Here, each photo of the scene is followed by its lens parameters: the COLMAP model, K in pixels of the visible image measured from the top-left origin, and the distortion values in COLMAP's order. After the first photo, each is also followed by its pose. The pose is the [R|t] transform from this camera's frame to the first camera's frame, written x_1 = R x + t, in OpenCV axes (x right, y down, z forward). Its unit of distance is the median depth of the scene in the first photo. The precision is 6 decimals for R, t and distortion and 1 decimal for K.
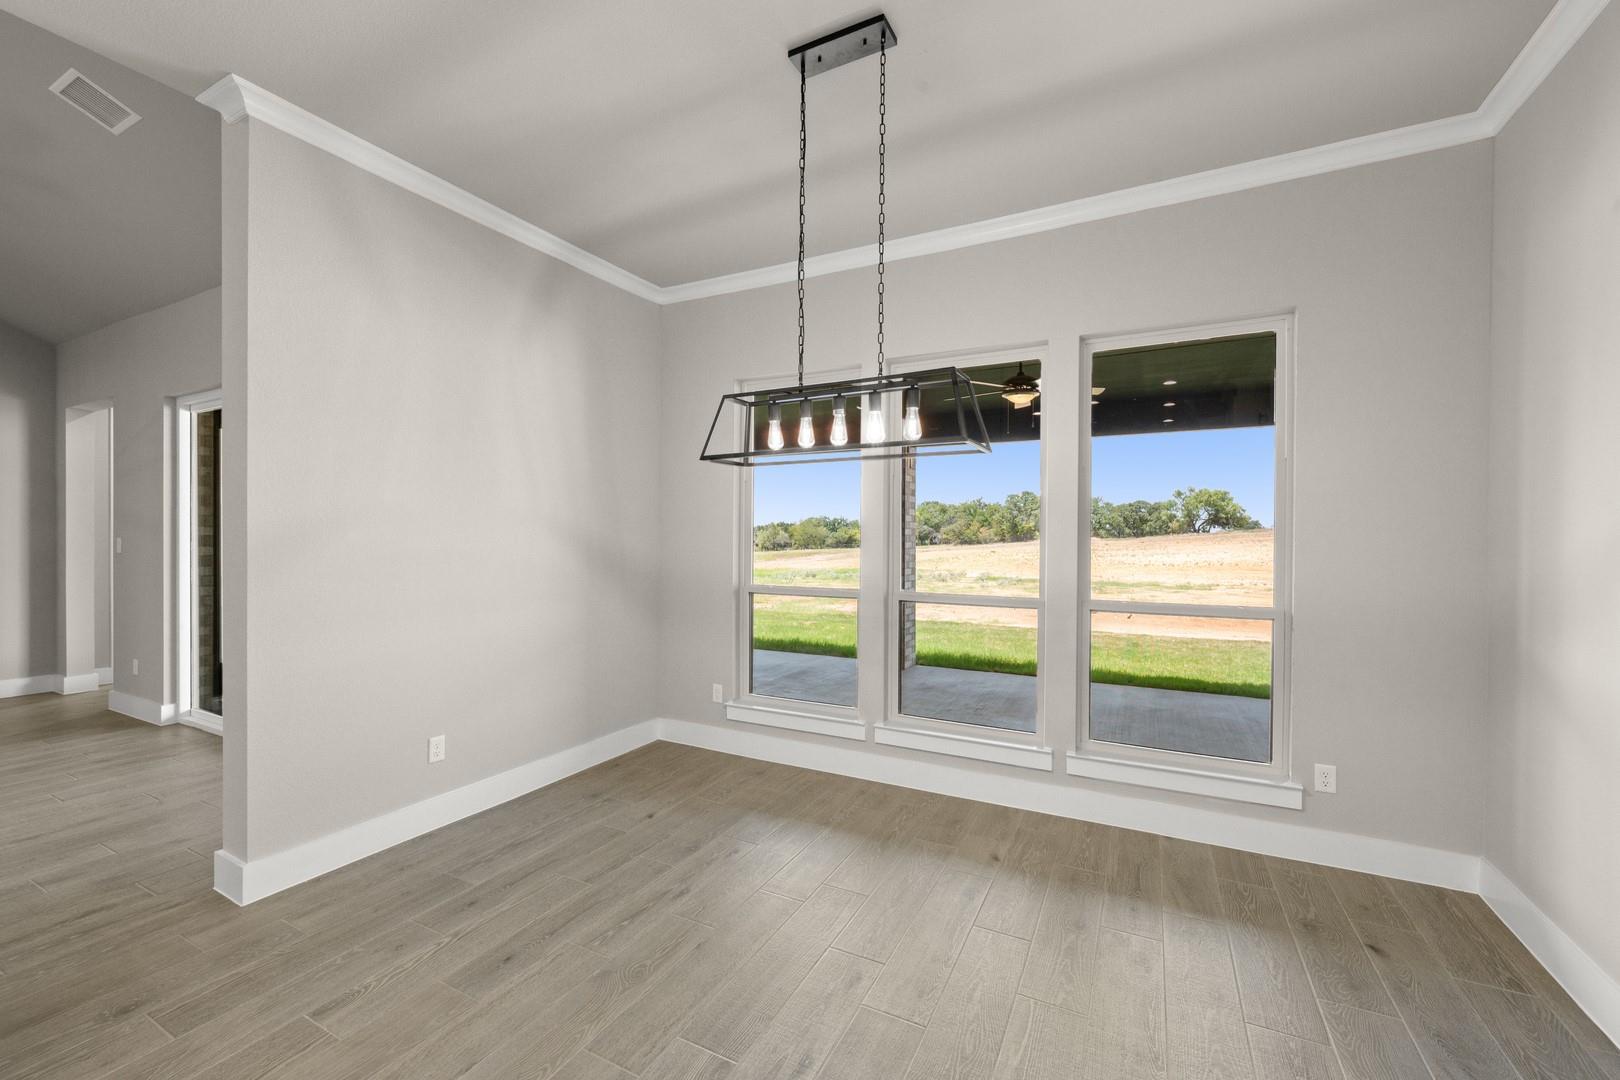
lens RADIAL K [[660.3, 0, 806.7], [0, 660.3, 541.3], [0, 0, 1]] dist [0.001009, 0.000087]
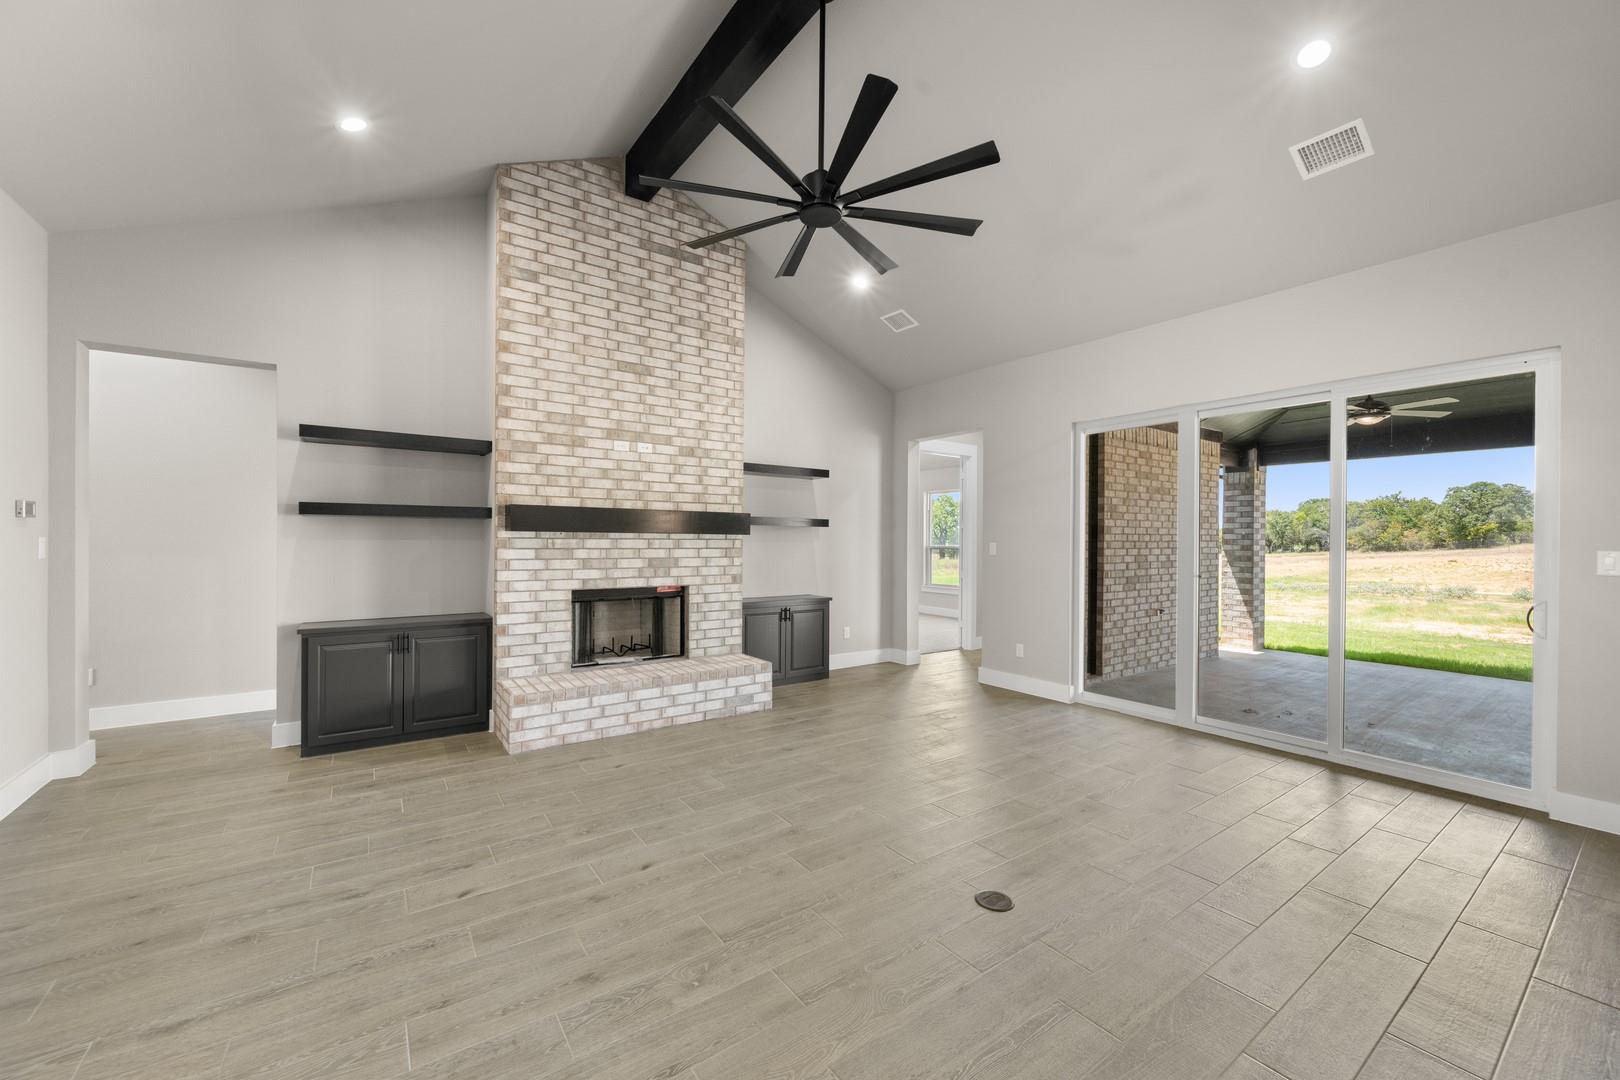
lens RADIAL K [[640.1, 0, 817.7], [0, 640.1, 539.2], [0, 0, 1]] dist [0.000460, -0.000072]
pose [[0.884713, -0.001576, -0.466134, 0.111863], [-0.003369, 0.999947, -0.009775, -0.012100], [0.466125, 0.010218, 0.884660, -0.429007]]
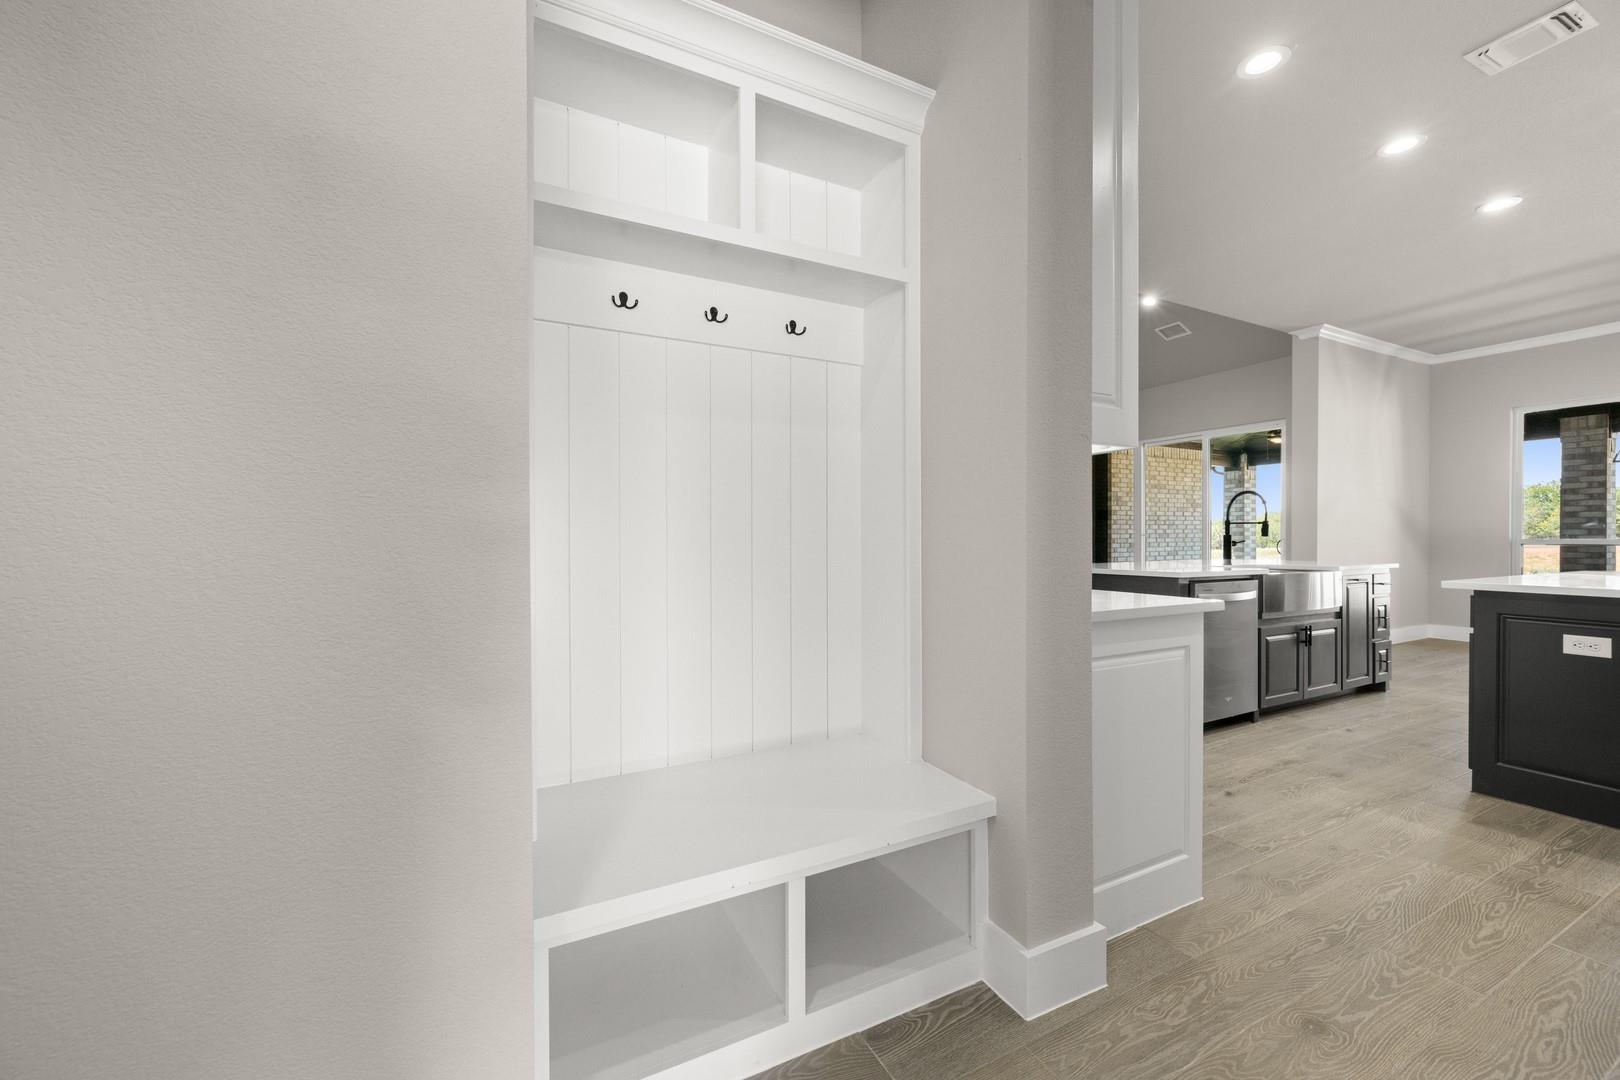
lens RADIAL K [[640.1, 0, 814.2], [0, 640.1, 540.4], [0, 0, 1]] dist [0.000460, -0.000072]
pose [[0.806256, -0.007103, -0.591524, 0.363328], [0.005206, 0.999974, -0.004911, 0.031328], [0.591544, 0.000880, 0.806272, -0.994381]]
